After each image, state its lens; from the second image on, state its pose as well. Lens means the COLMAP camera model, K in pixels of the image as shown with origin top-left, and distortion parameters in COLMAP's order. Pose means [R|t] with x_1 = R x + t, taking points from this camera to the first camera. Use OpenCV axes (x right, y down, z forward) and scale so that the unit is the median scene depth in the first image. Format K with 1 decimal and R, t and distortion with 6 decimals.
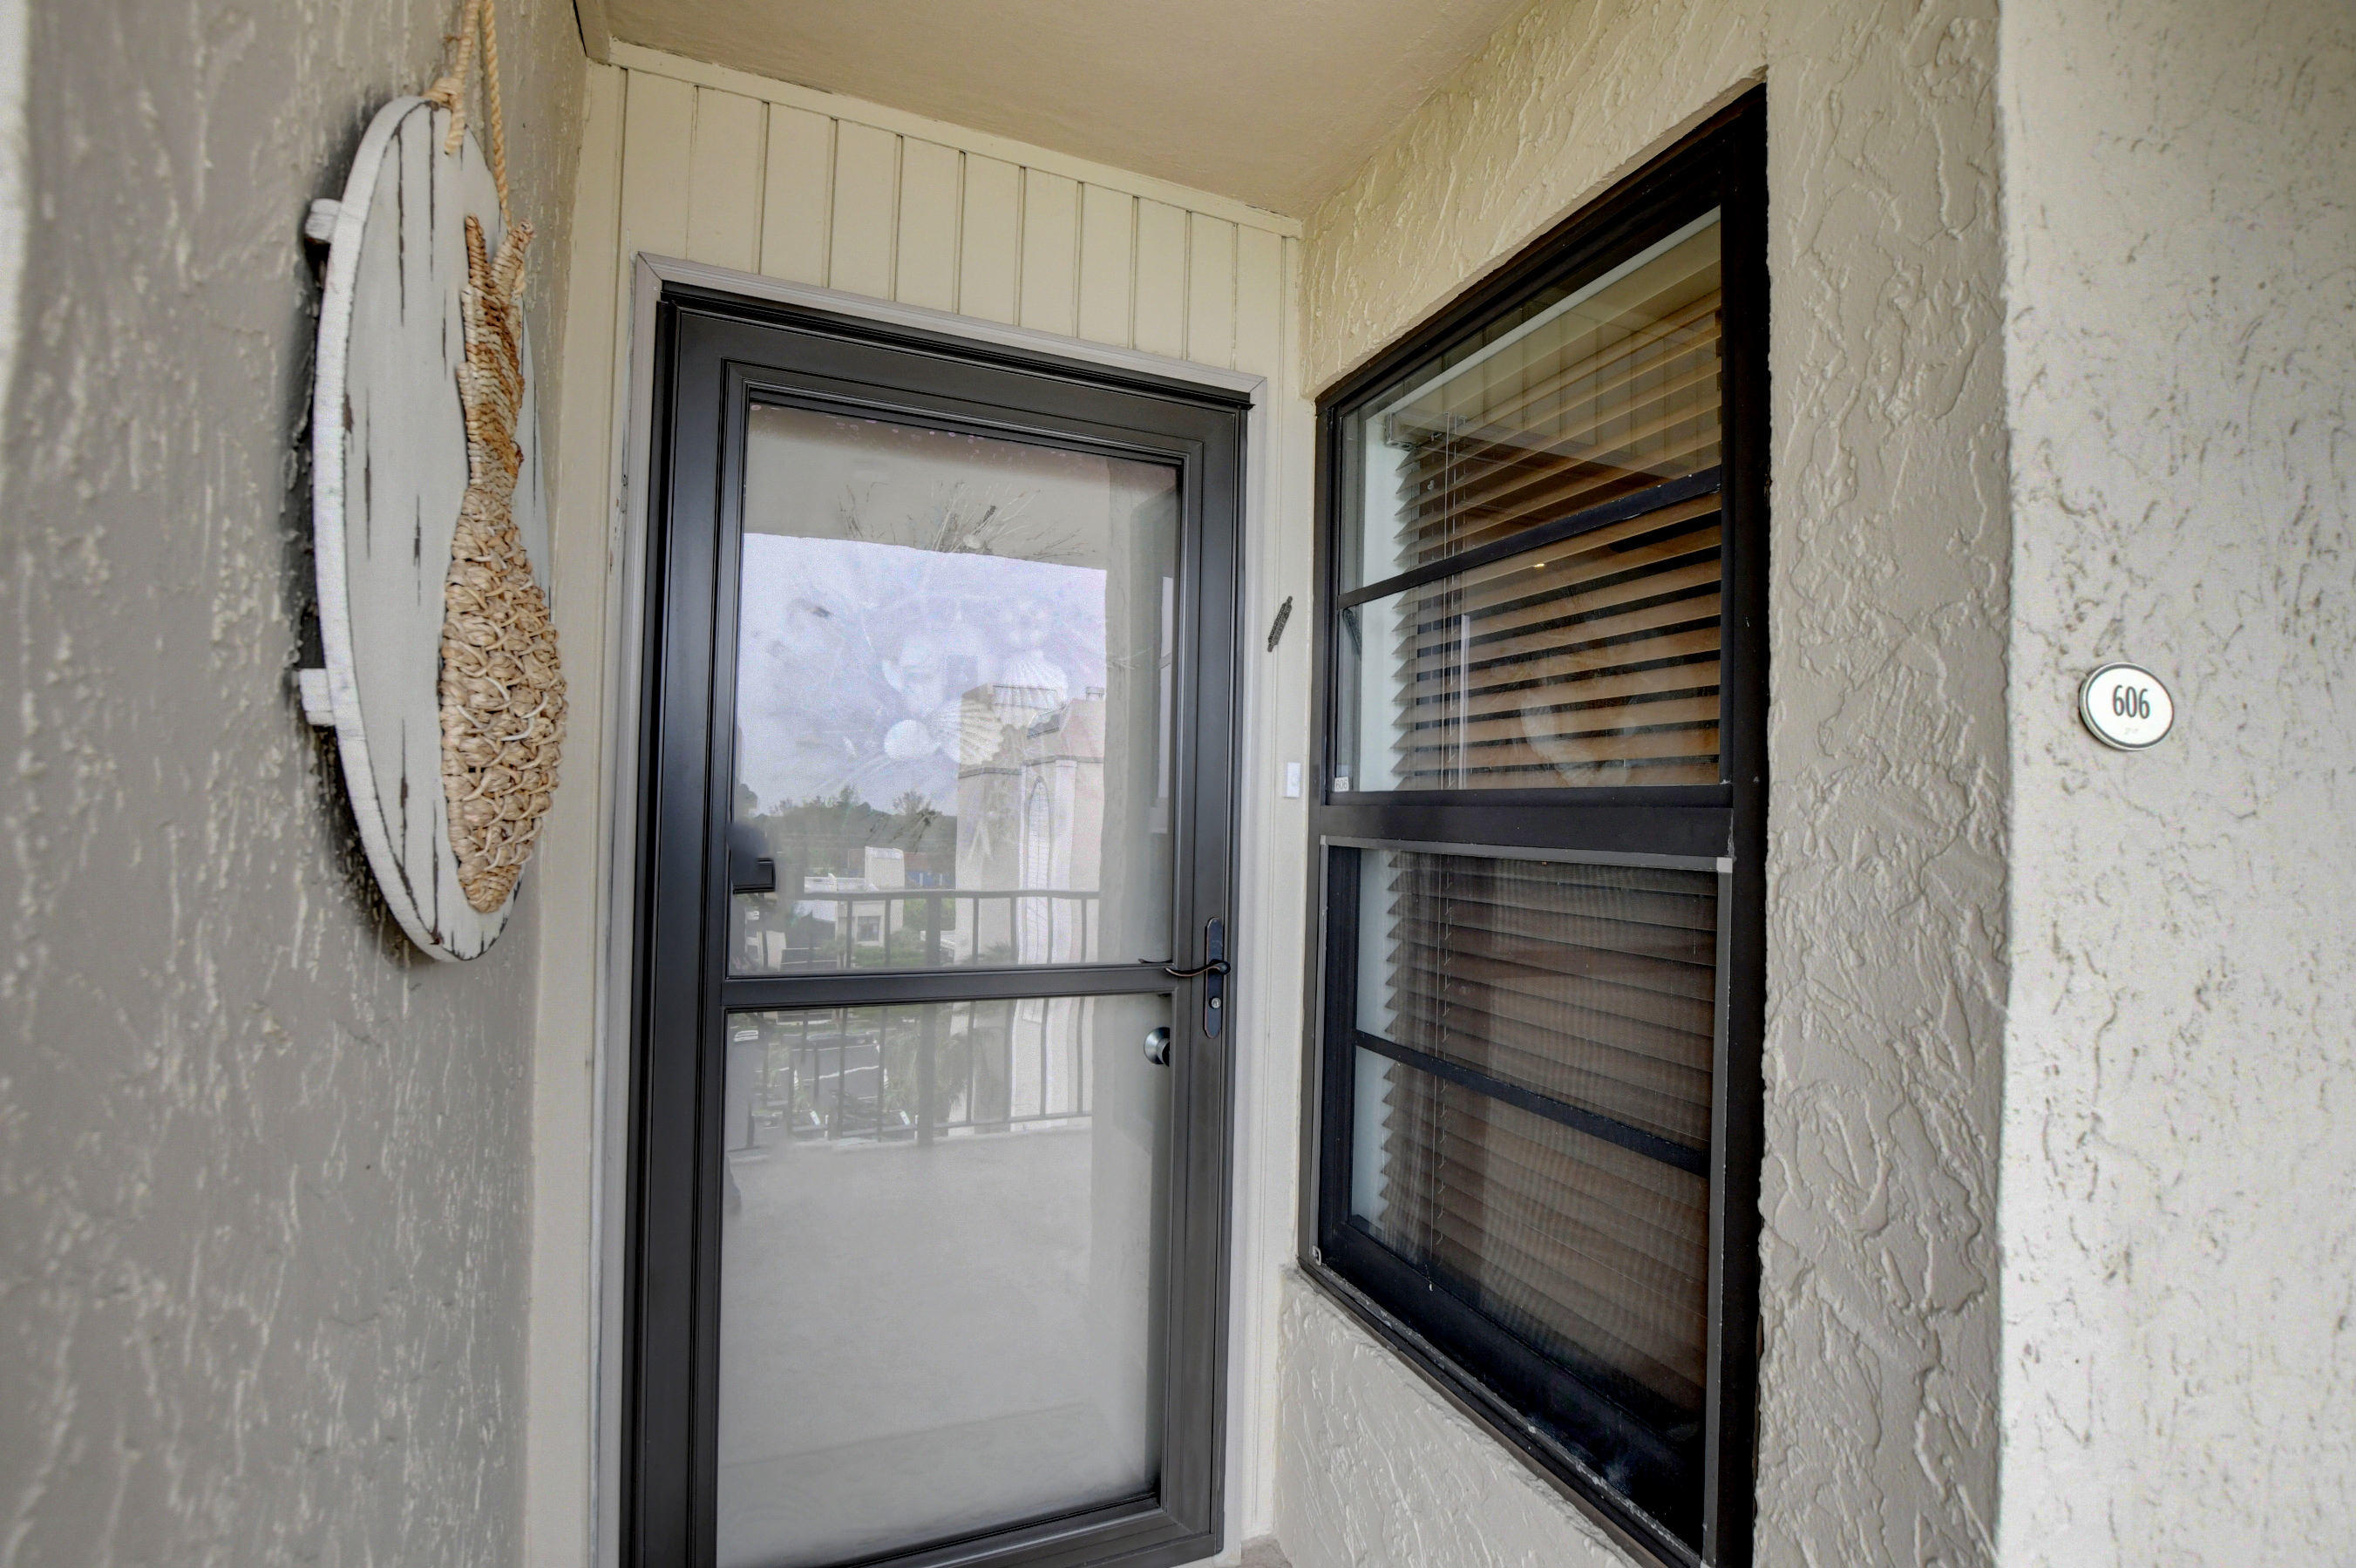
lens RADIAL K [[1032.8, 0, 1176.2], [0, 1032.8, 790.5], [0, 0, 1]] dist [-0.030937, 0.000295]
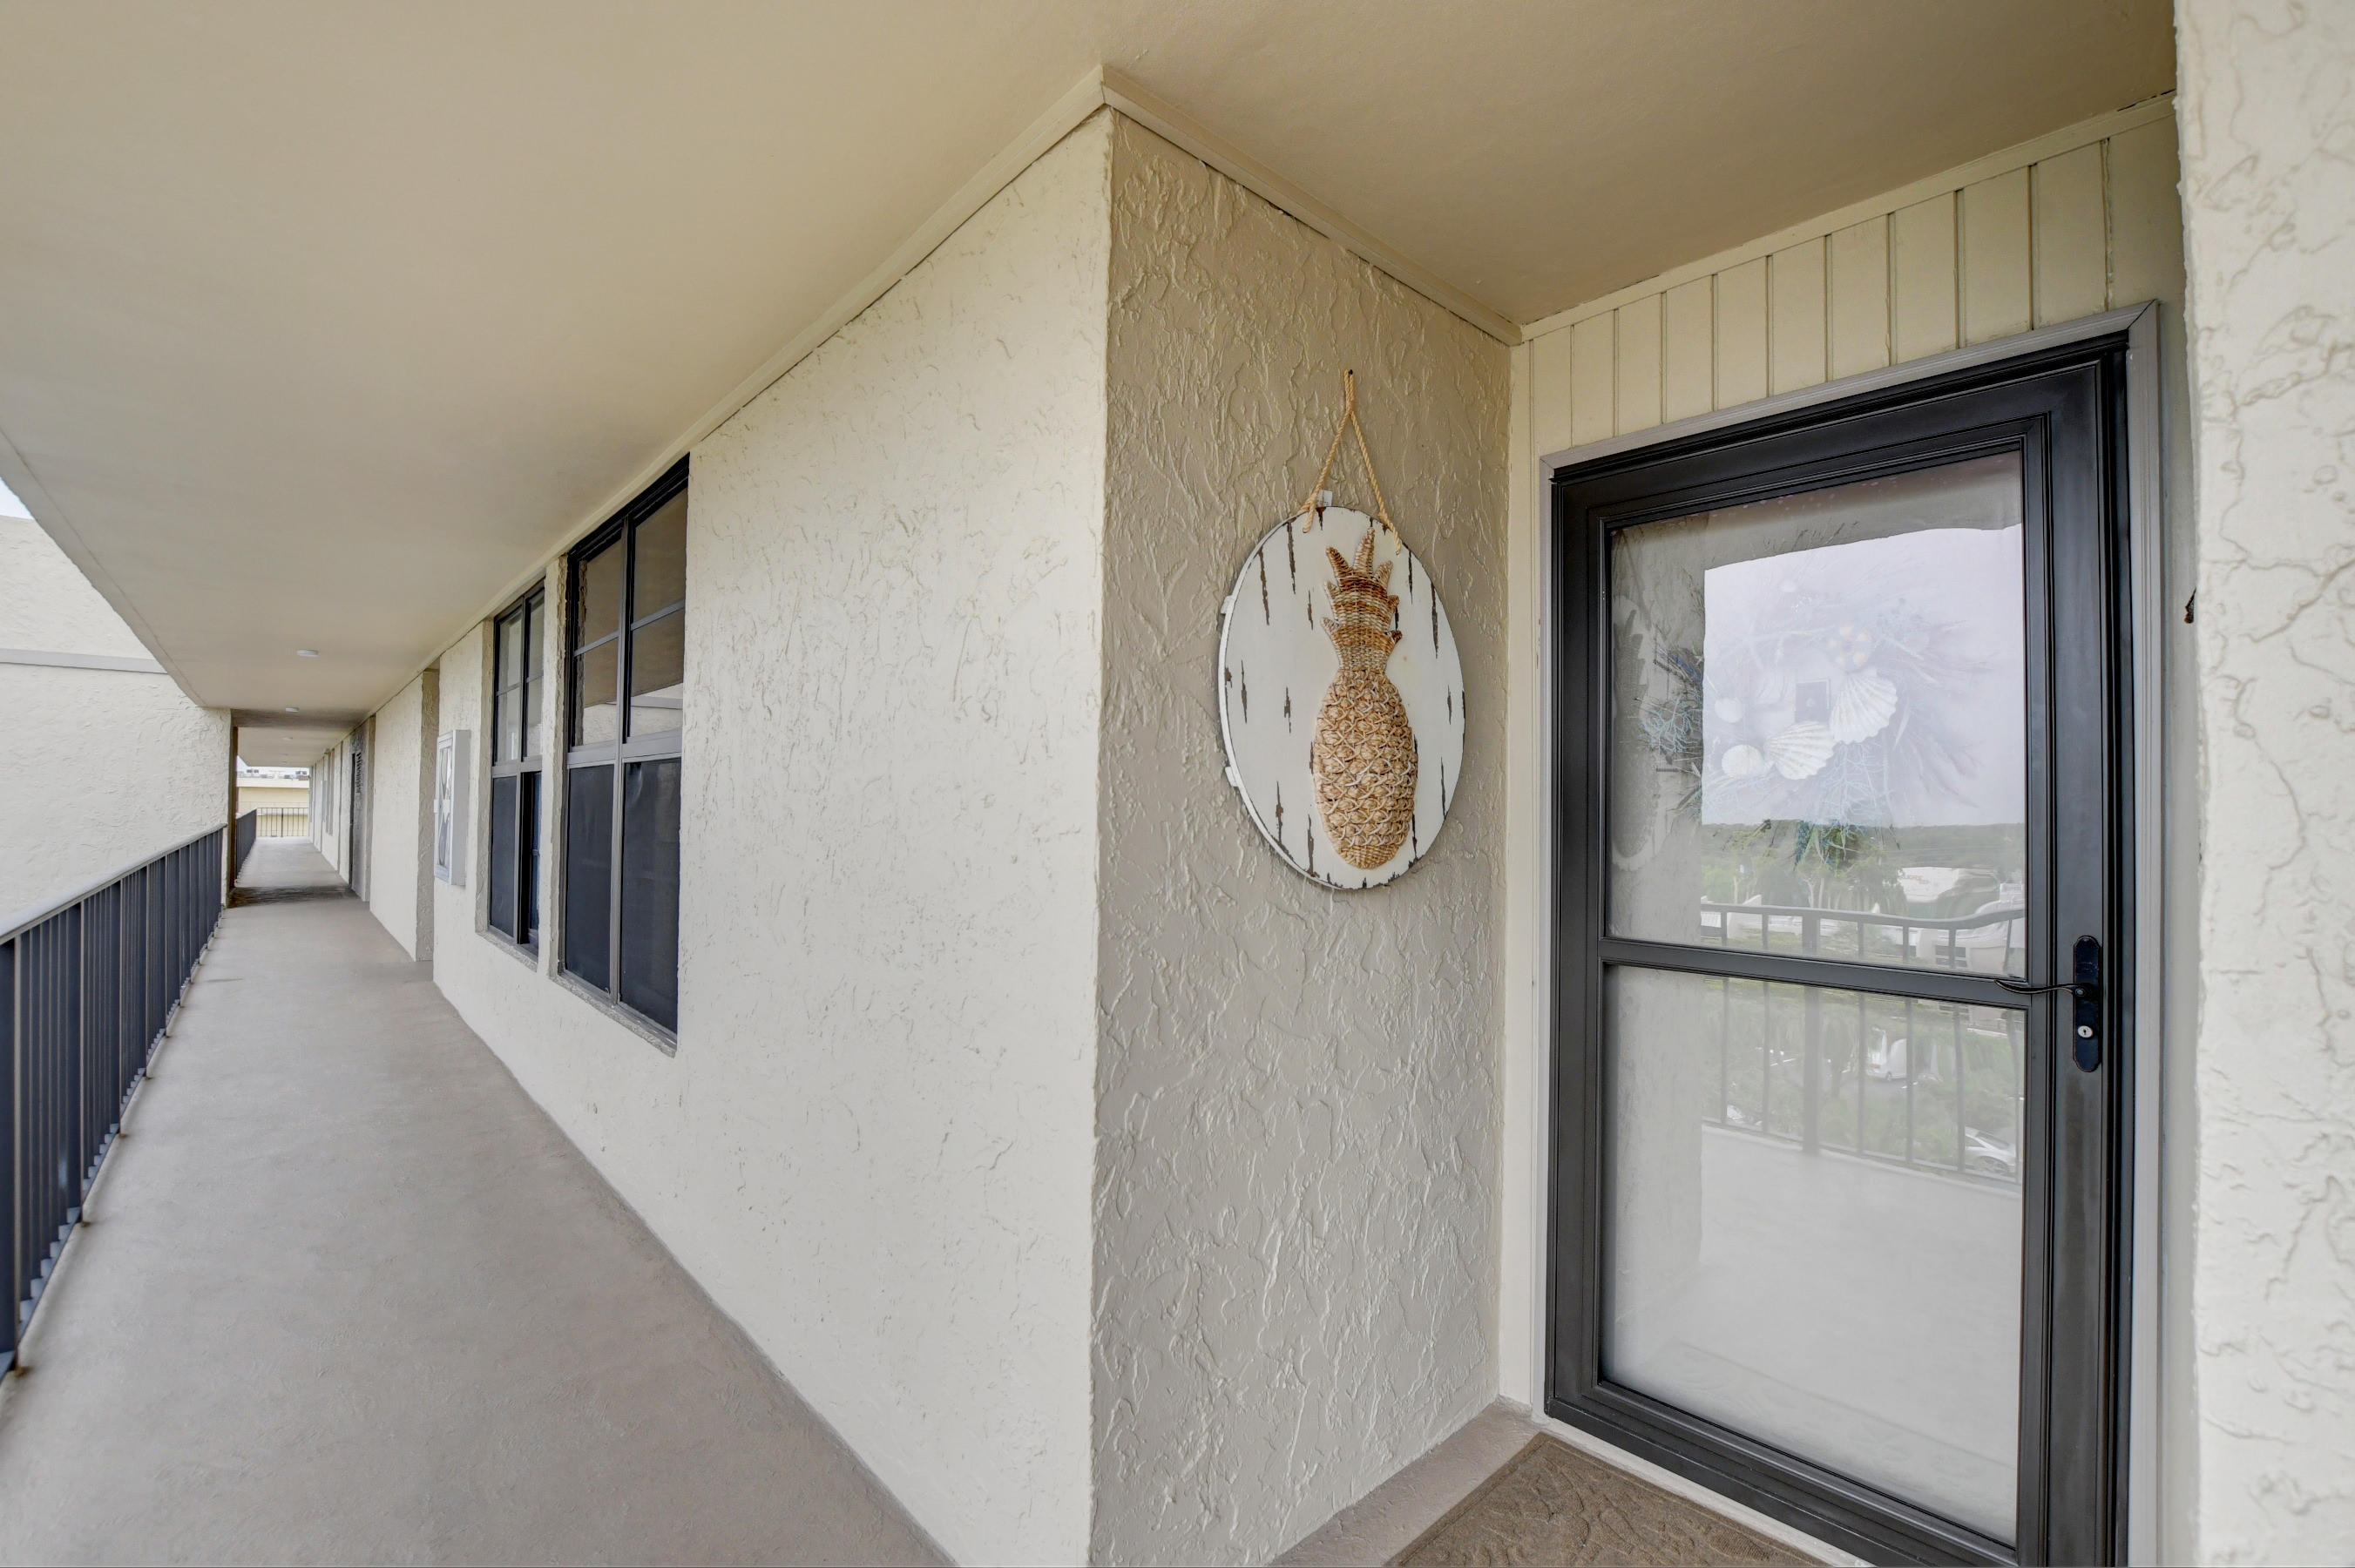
lens RADIAL K [[1032.3, 0, 1175.7], [0, 1032.3, 790.5], [0, 0, 1]] dist [-0.030937, 0.000295]
pose [[0.324287, -0.035630, -0.945287, 0.706719], [0.015953, 0.999354, -0.032195, 0.013878], [0.945824, -0.004639, 0.324646, -0.025863]]
